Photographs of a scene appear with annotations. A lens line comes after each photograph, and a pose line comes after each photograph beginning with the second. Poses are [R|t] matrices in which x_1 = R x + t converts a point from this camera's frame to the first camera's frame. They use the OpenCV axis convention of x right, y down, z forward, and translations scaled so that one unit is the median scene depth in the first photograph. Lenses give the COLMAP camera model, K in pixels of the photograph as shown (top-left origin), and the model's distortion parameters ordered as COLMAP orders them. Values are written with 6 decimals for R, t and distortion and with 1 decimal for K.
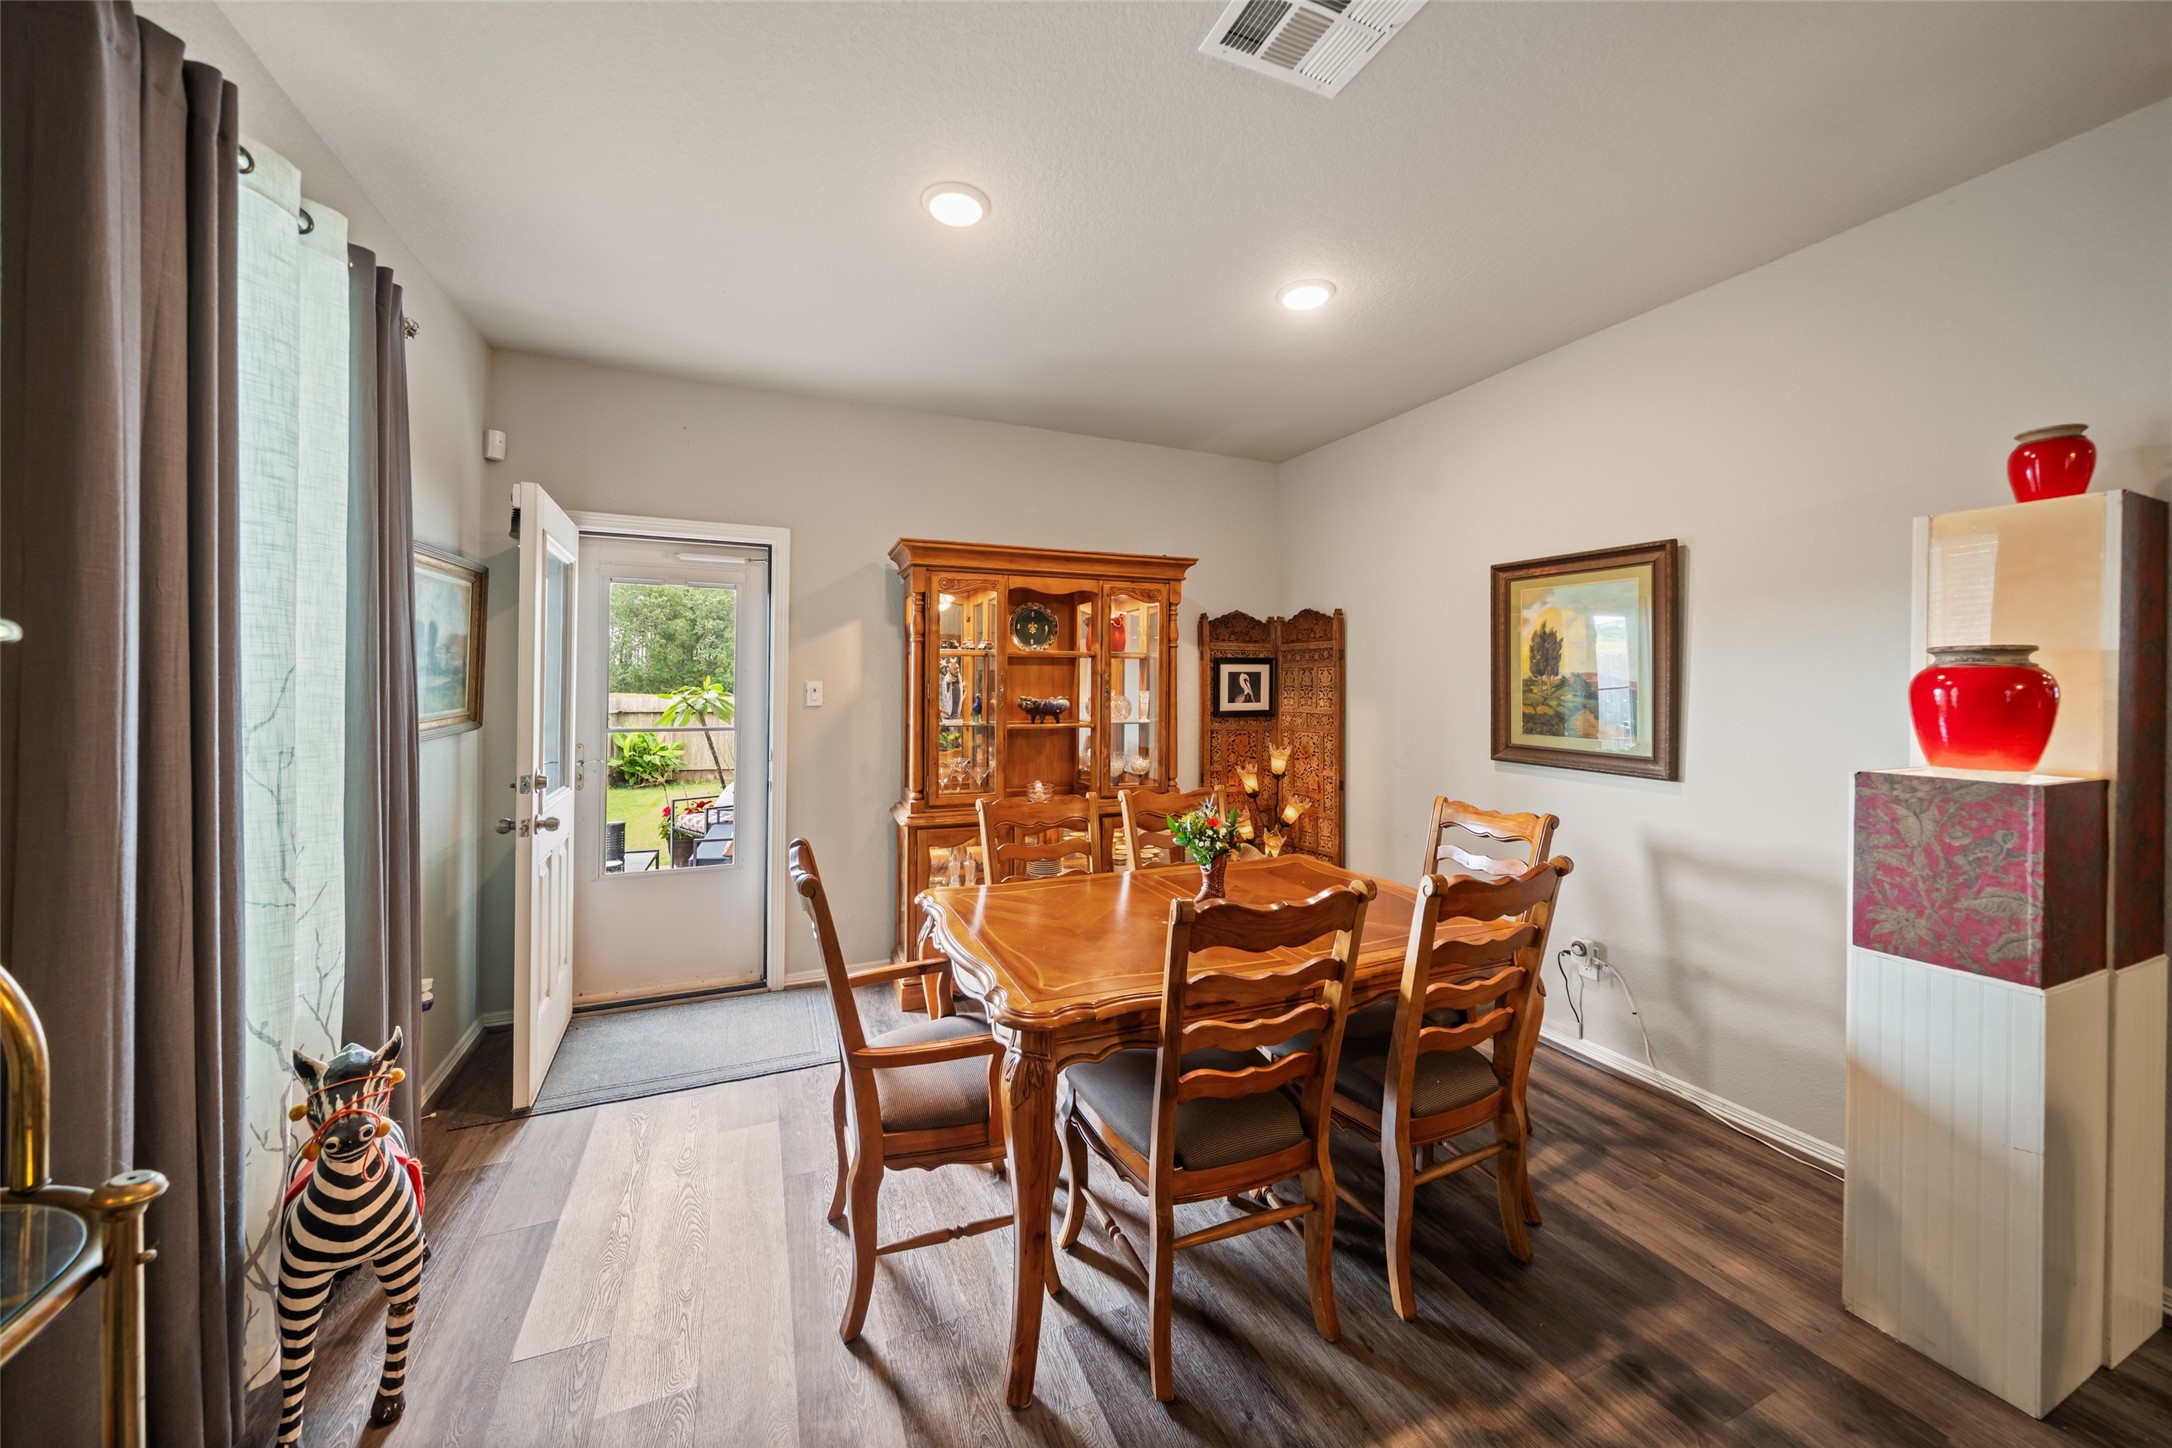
lens RADIAL K [[752.9, 0, 1089.3], [0, 752.9, 719.8], [0, 0, 1]] dist [-0.005062, 0.000318]
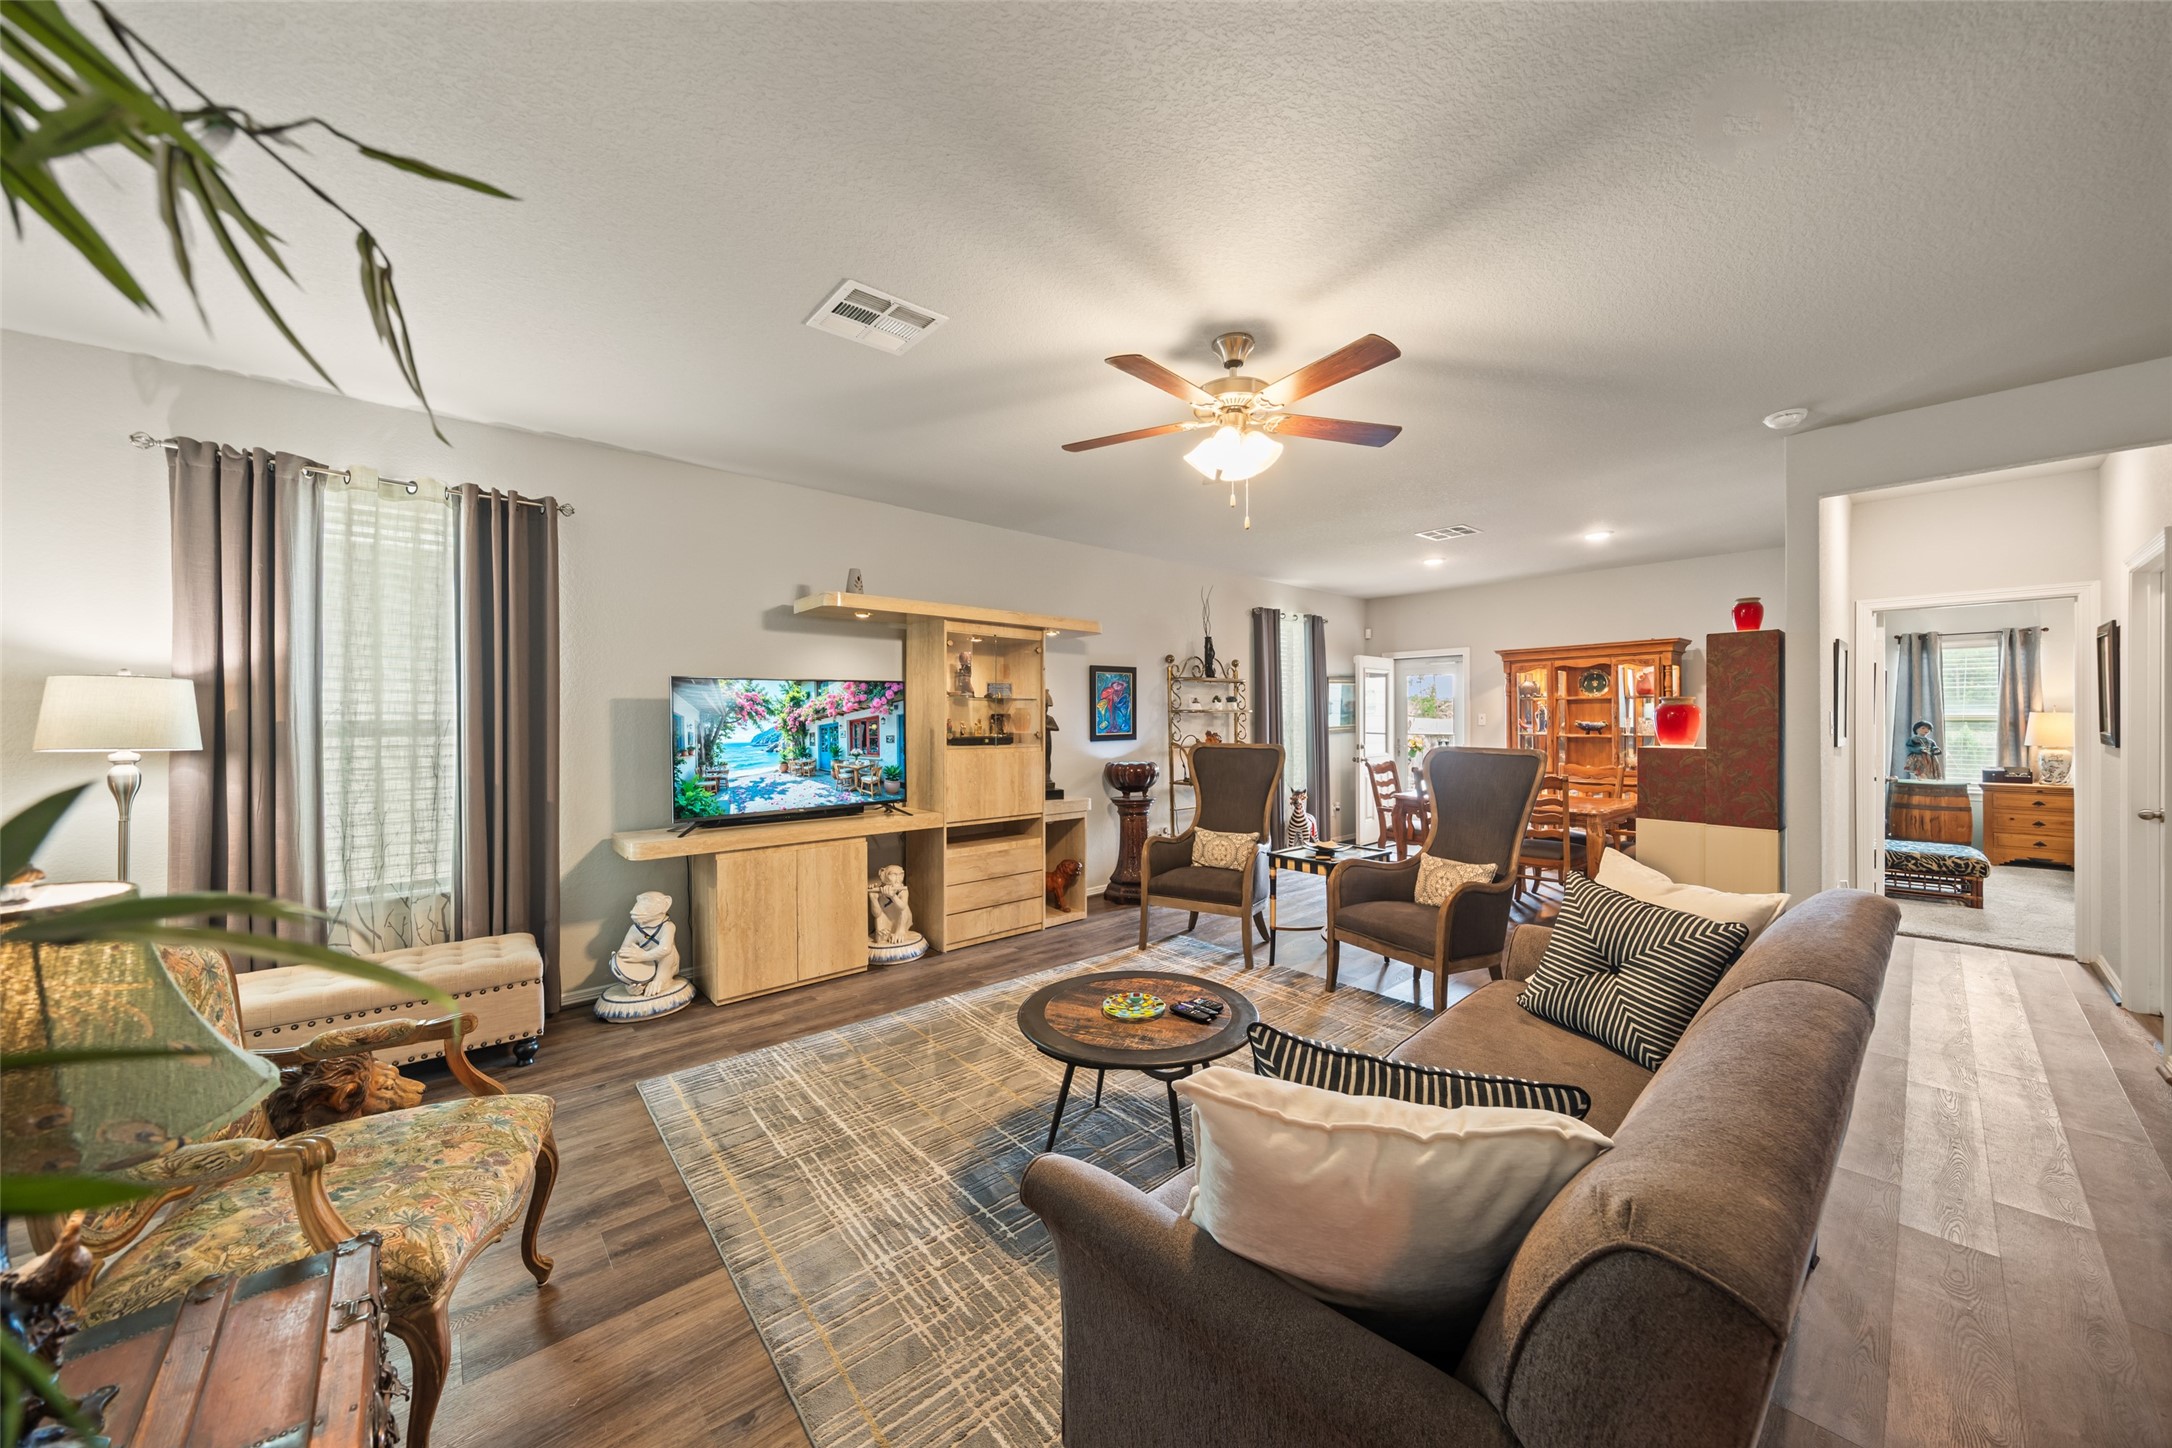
lens RADIAL K [[752.9, 0, 1089.3], [0, 752.9, 719.8], [0, 0, 1]] dist [-0.005062, 0.000318]
pose [[0.319612, -0.002498, -0.947545, 1.311137], [-0.037230, 0.999191, -0.015192, 0.041652], [0.946817, 0.040133, 0.319260, -0.767913]]
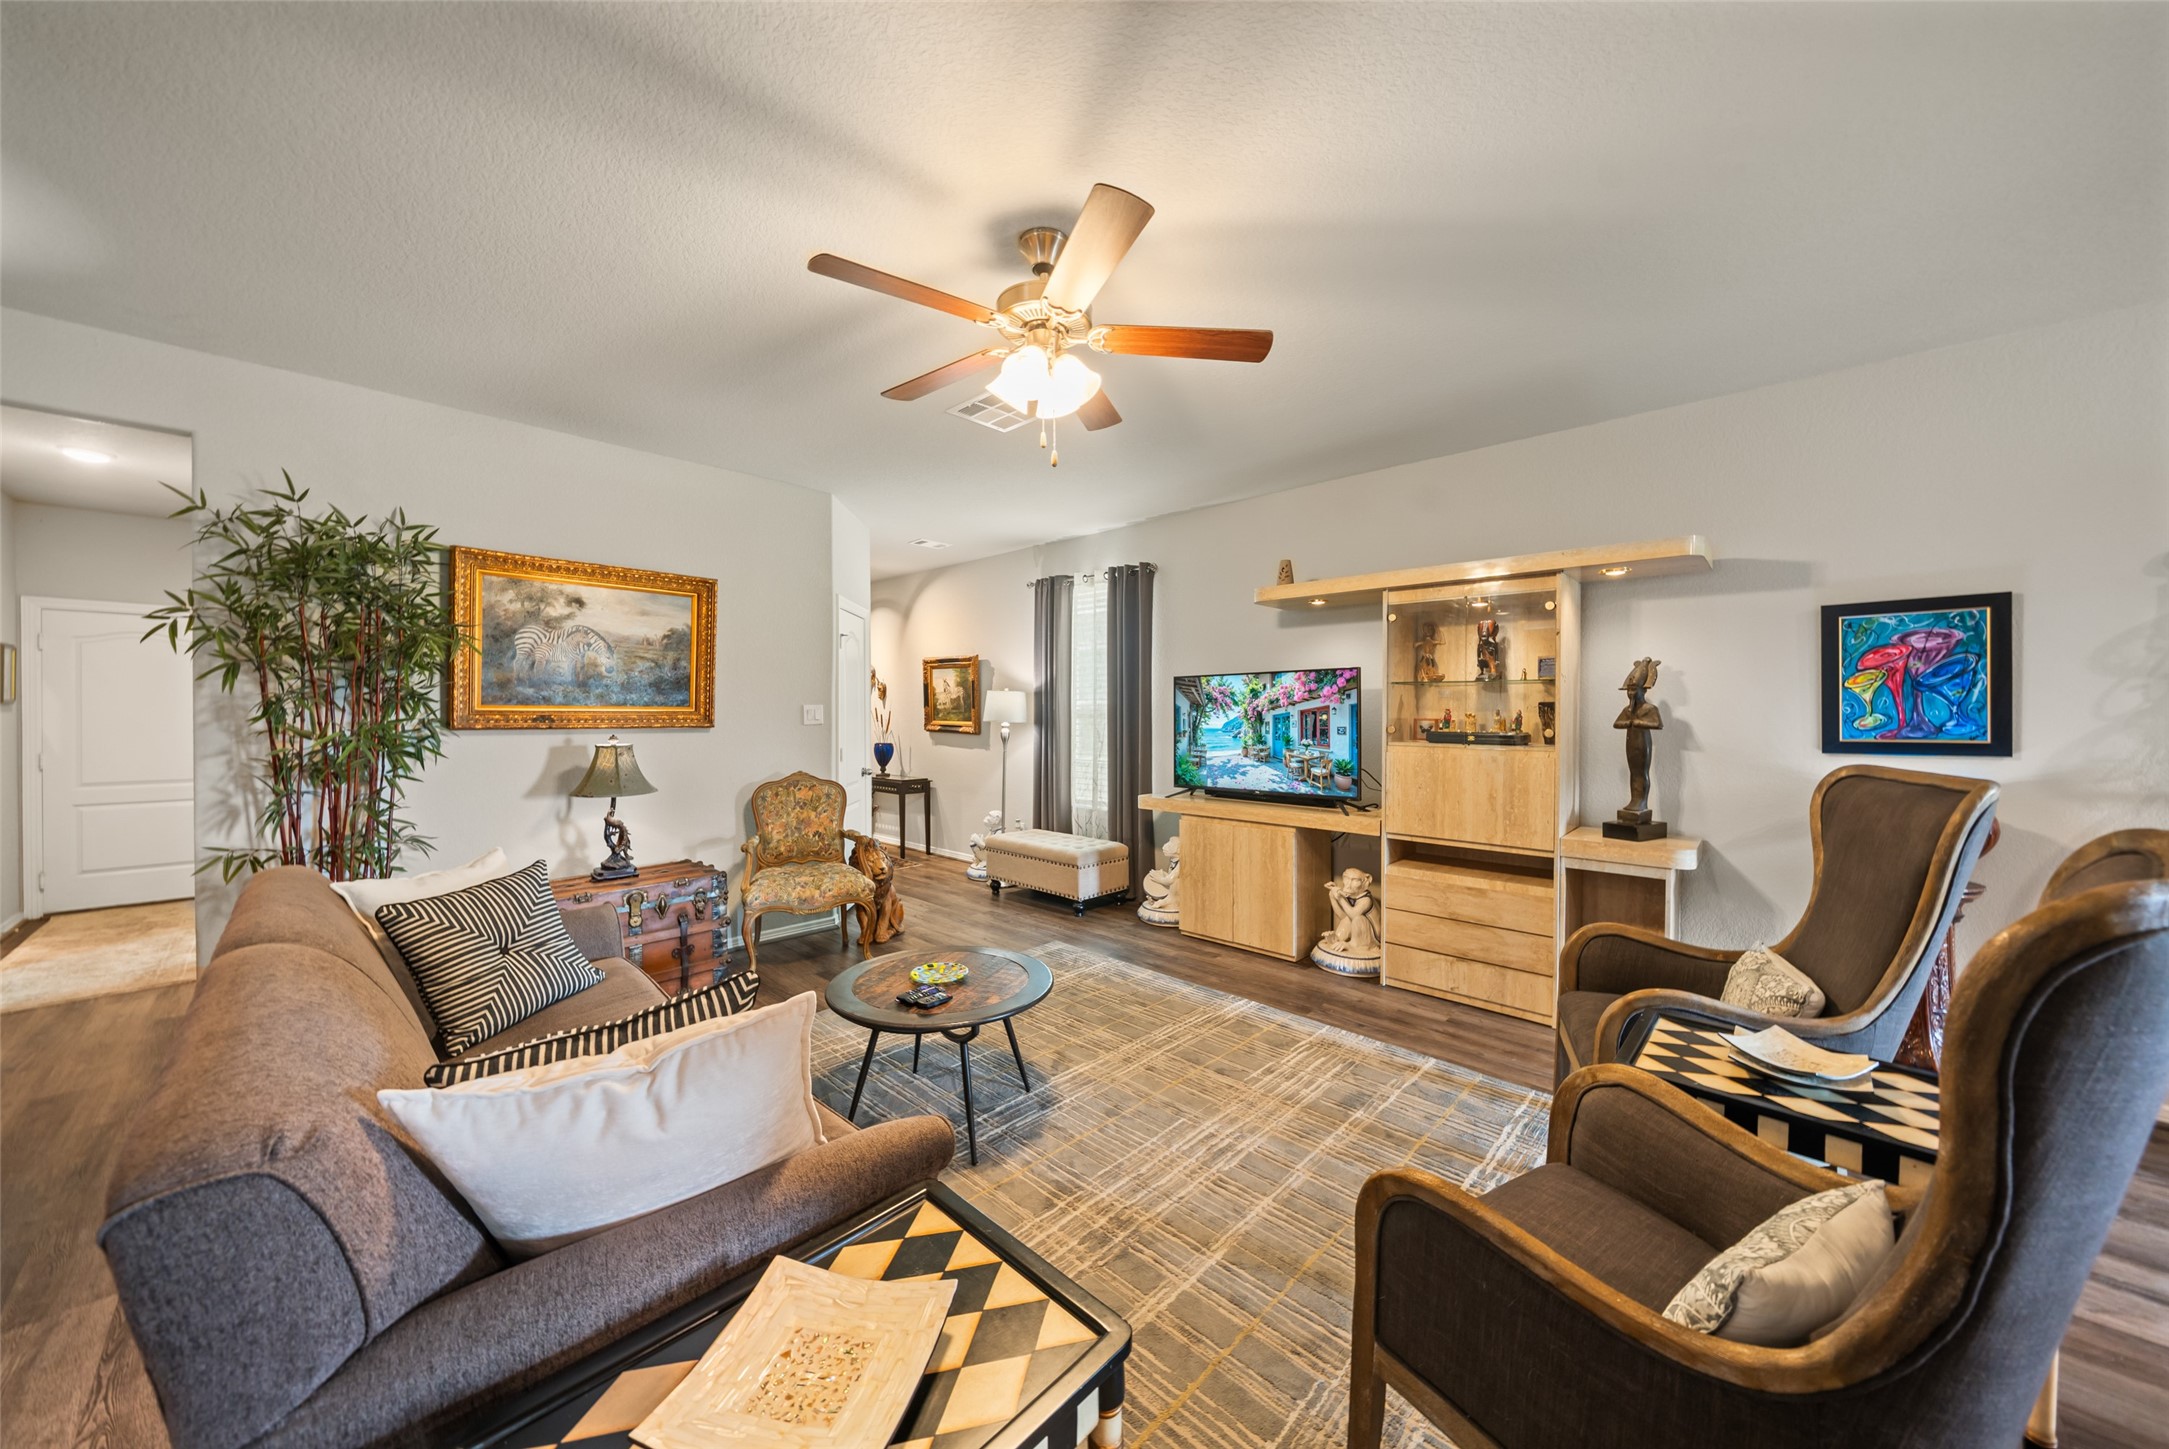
lens RADIAL K [[746.1, 0, 1091.0], [0, 746.1, 716.5], [0, 0, 1]] dist [-0.007641, 0.001226]
pose [[-0.912701, -0.000553, -0.408627, 0.863880], [-0.021206, 0.998716, 0.046012, 0.002370], [0.408077, 0.050661, -0.911541, 0.163168]]
